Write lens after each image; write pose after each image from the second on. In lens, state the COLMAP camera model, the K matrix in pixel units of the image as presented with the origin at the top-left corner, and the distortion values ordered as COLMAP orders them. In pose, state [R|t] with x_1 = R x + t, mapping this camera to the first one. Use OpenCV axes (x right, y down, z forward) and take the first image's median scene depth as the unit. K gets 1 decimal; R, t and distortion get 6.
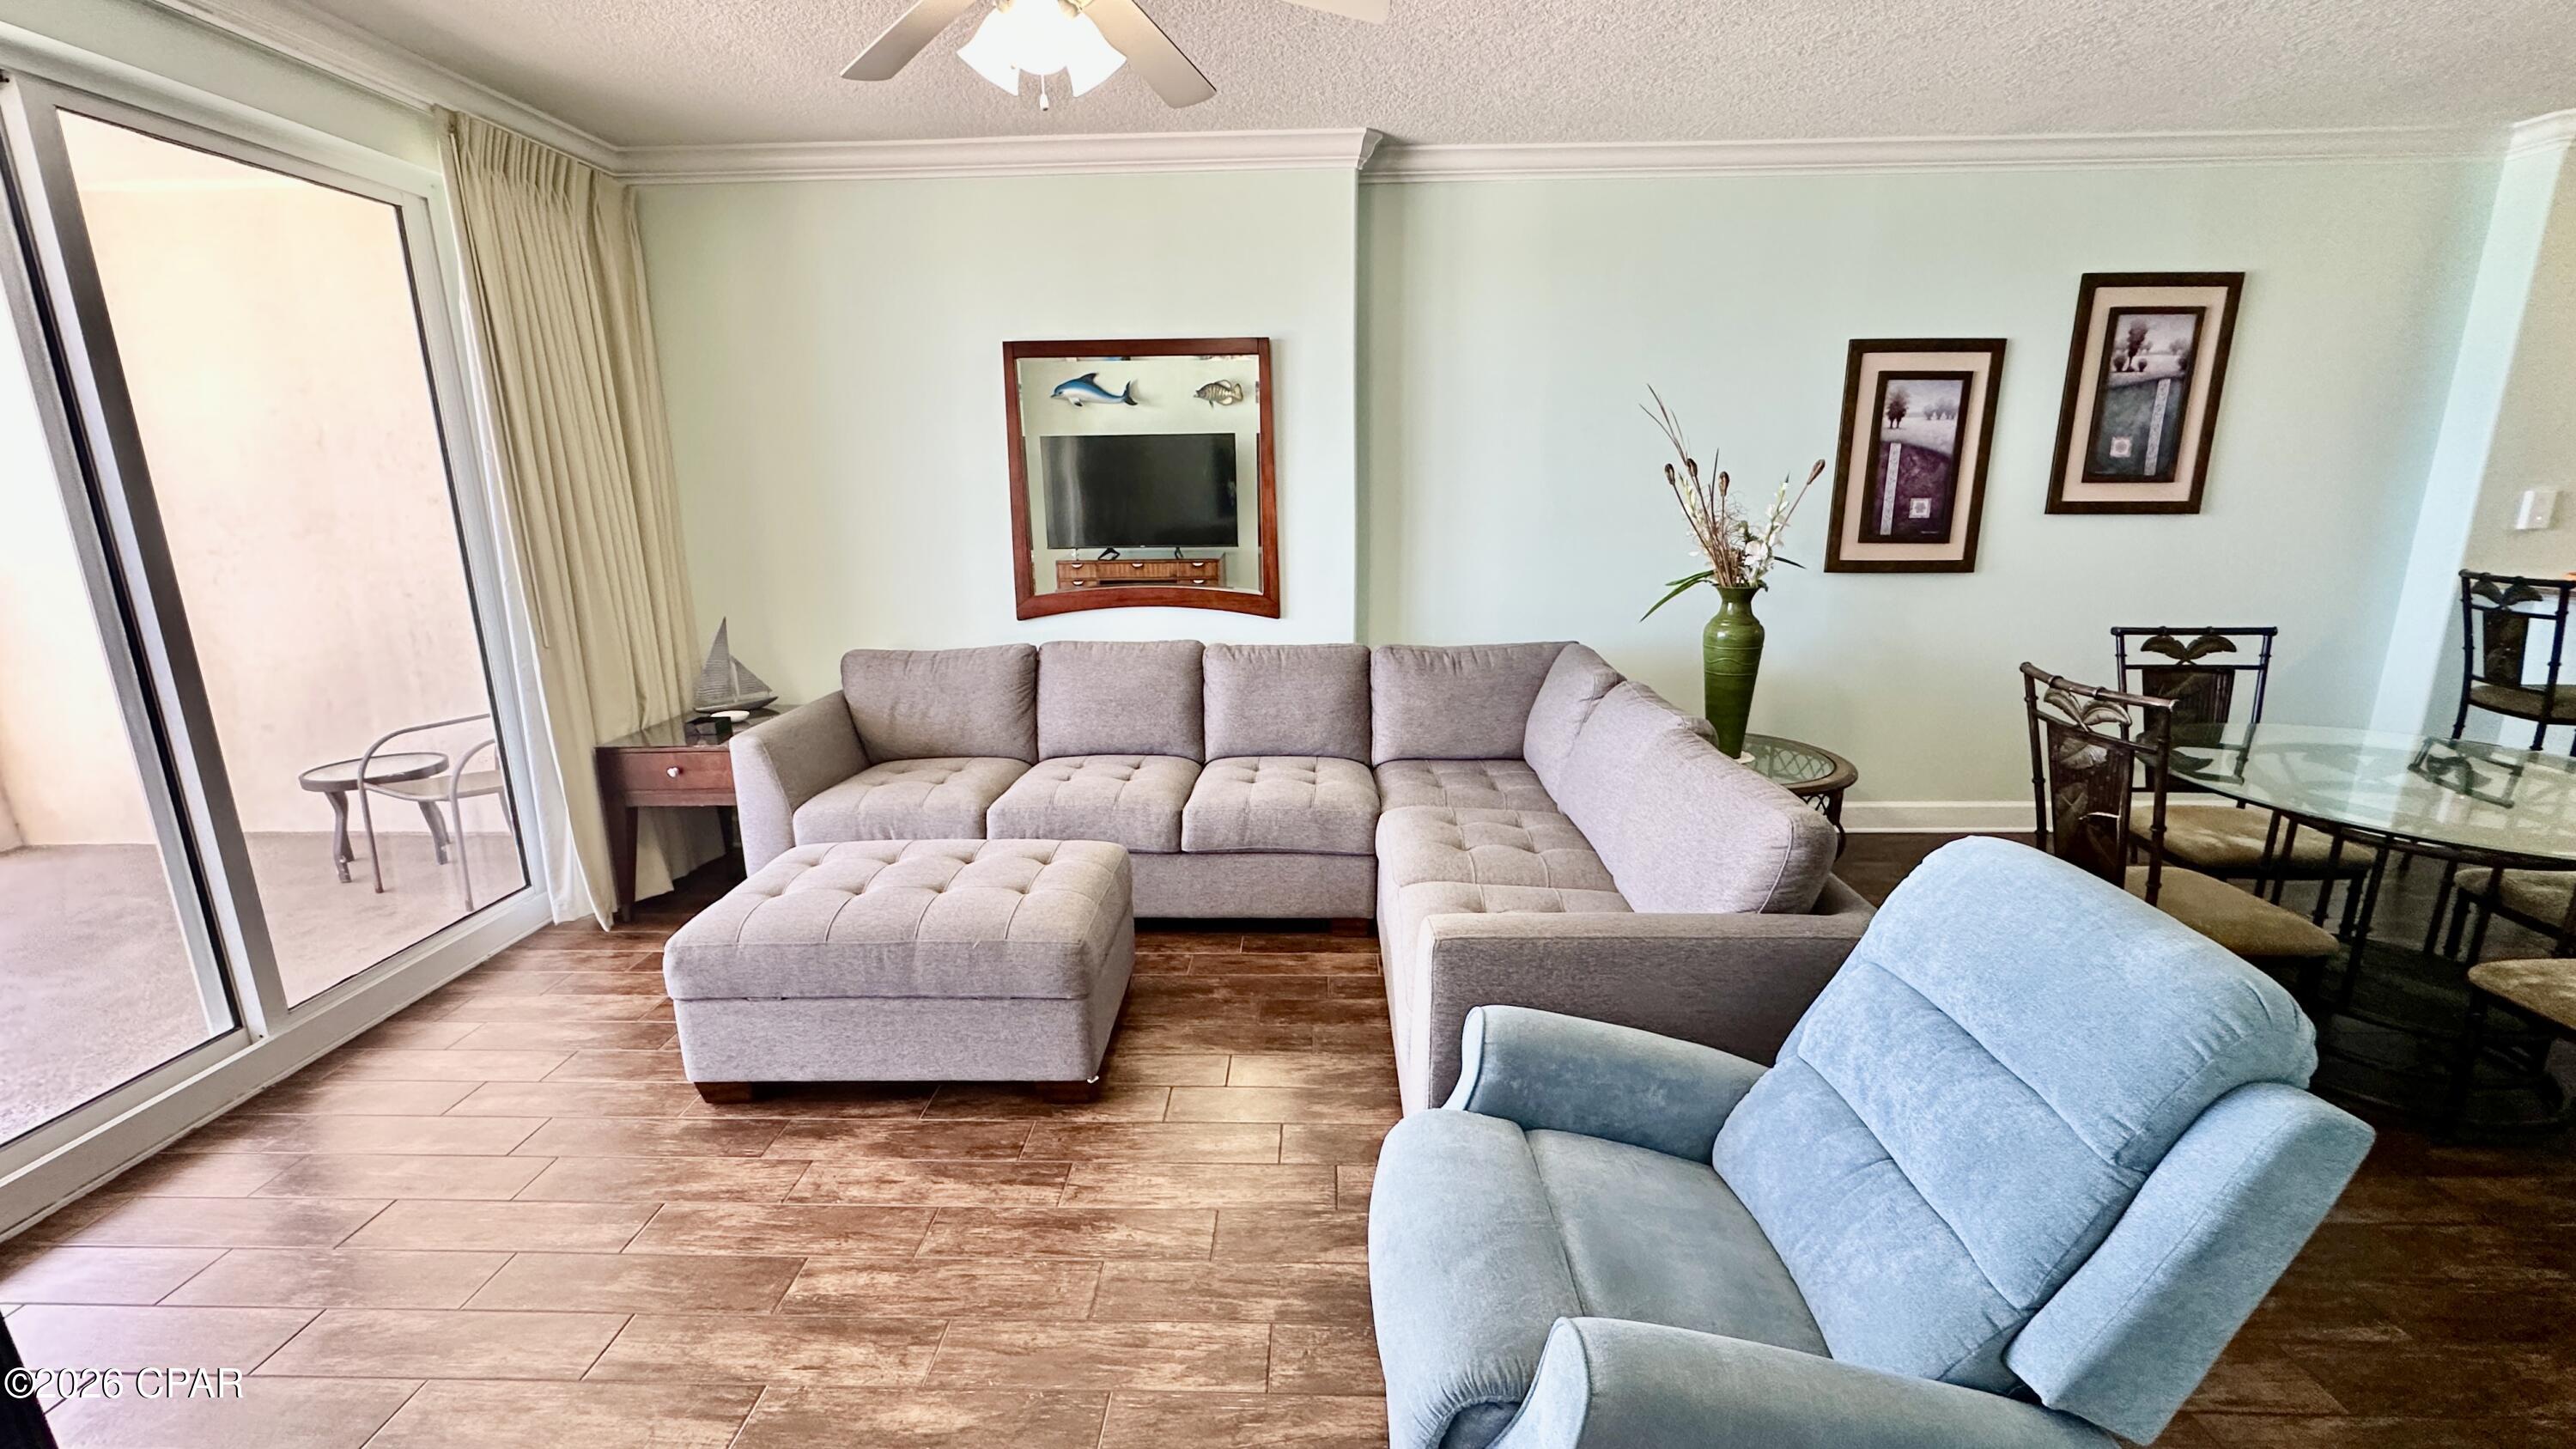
lens RADIAL K [[1031.1, 0, 1291.0], [0, 1031.1, 727.6], [0, 0, 1]] dist [-0.004223, 0.000808]
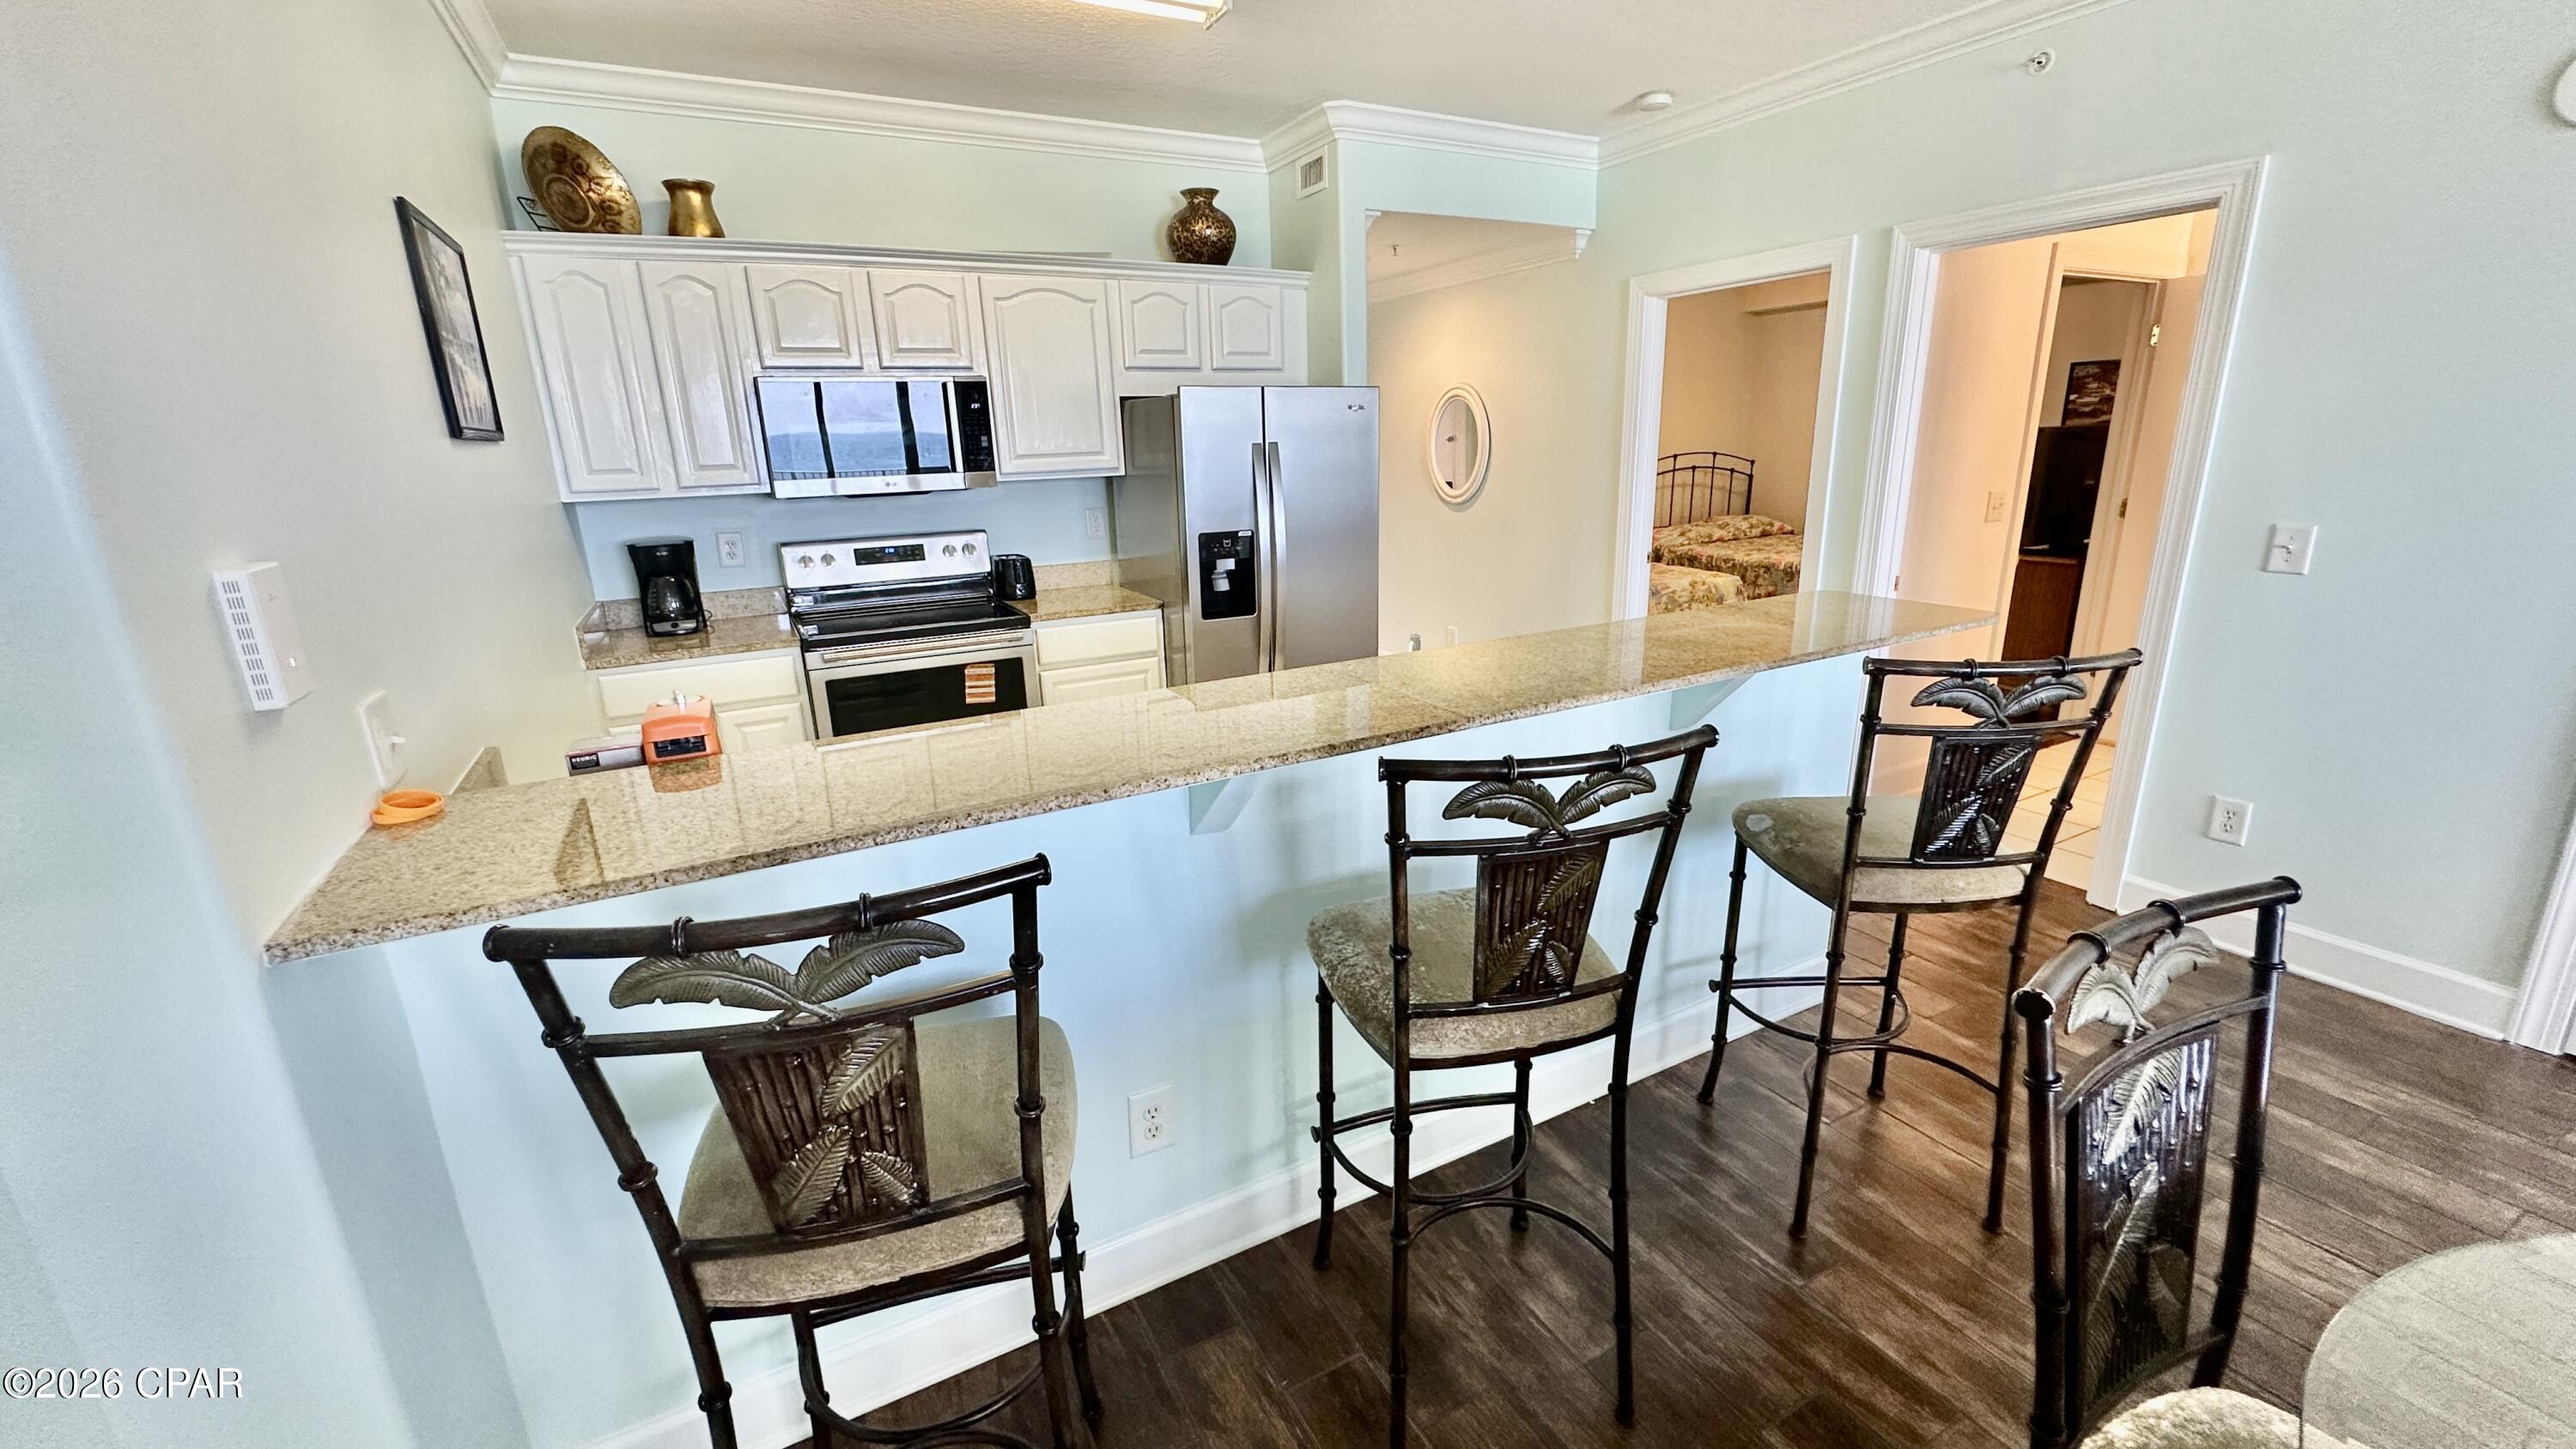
lens RADIAL K [[1031.1, 0, 1287.7], [0, 1031.1, 728.1], [0, 0, 1]] dist [-0.004223, 0.000808]
pose [[-0.503734, -0.208265, 0.838378, 0.837884], [0.239339, 0.898864, 0.367096, -0.223164], [-0.830042, 0.385575, -0.402943, 0.886911]]
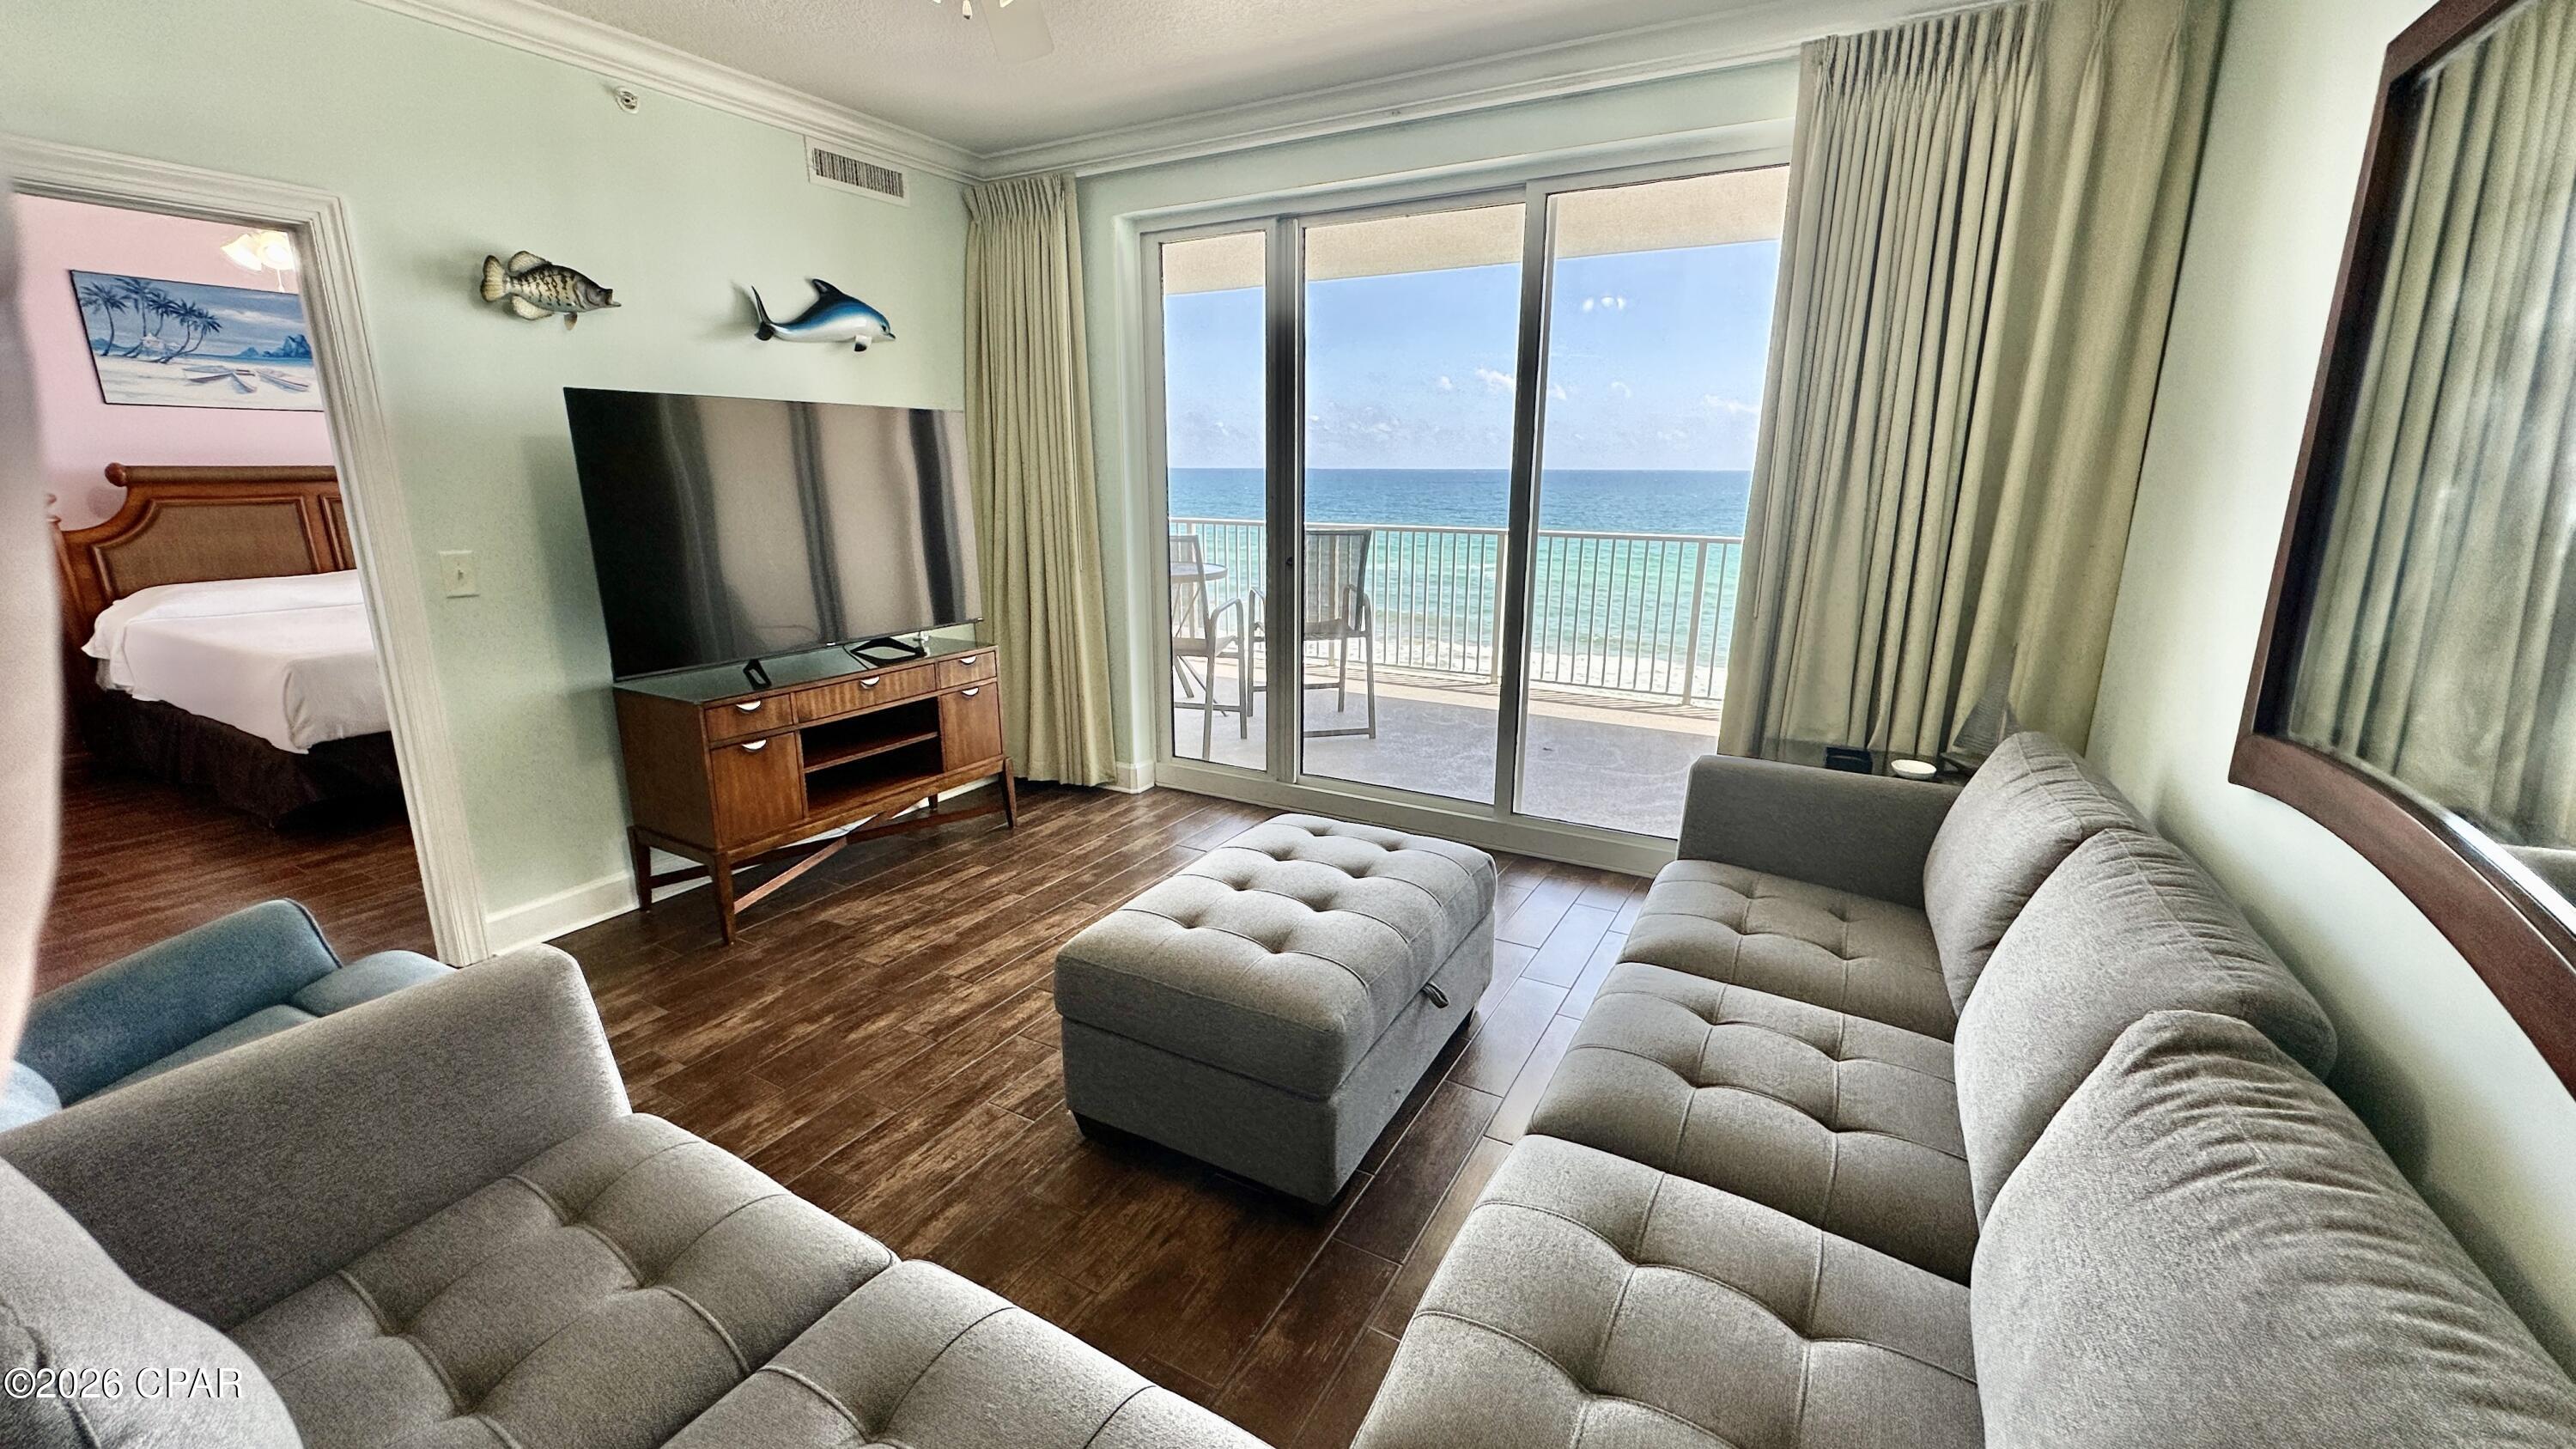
lens RADIAL K [[1031.1, 0, 1283.0], [0, 1031.1, 720.9], [0, 0, 1]] dist [-0.004223, 0.000808]
pose [[-0.470706, 0.226891, -0.852617, 0.263055], [-0.198670, 0.914293, 0.352984, -0.198386], [0.859631, 0.335541, -0.385287, 0.879700]]
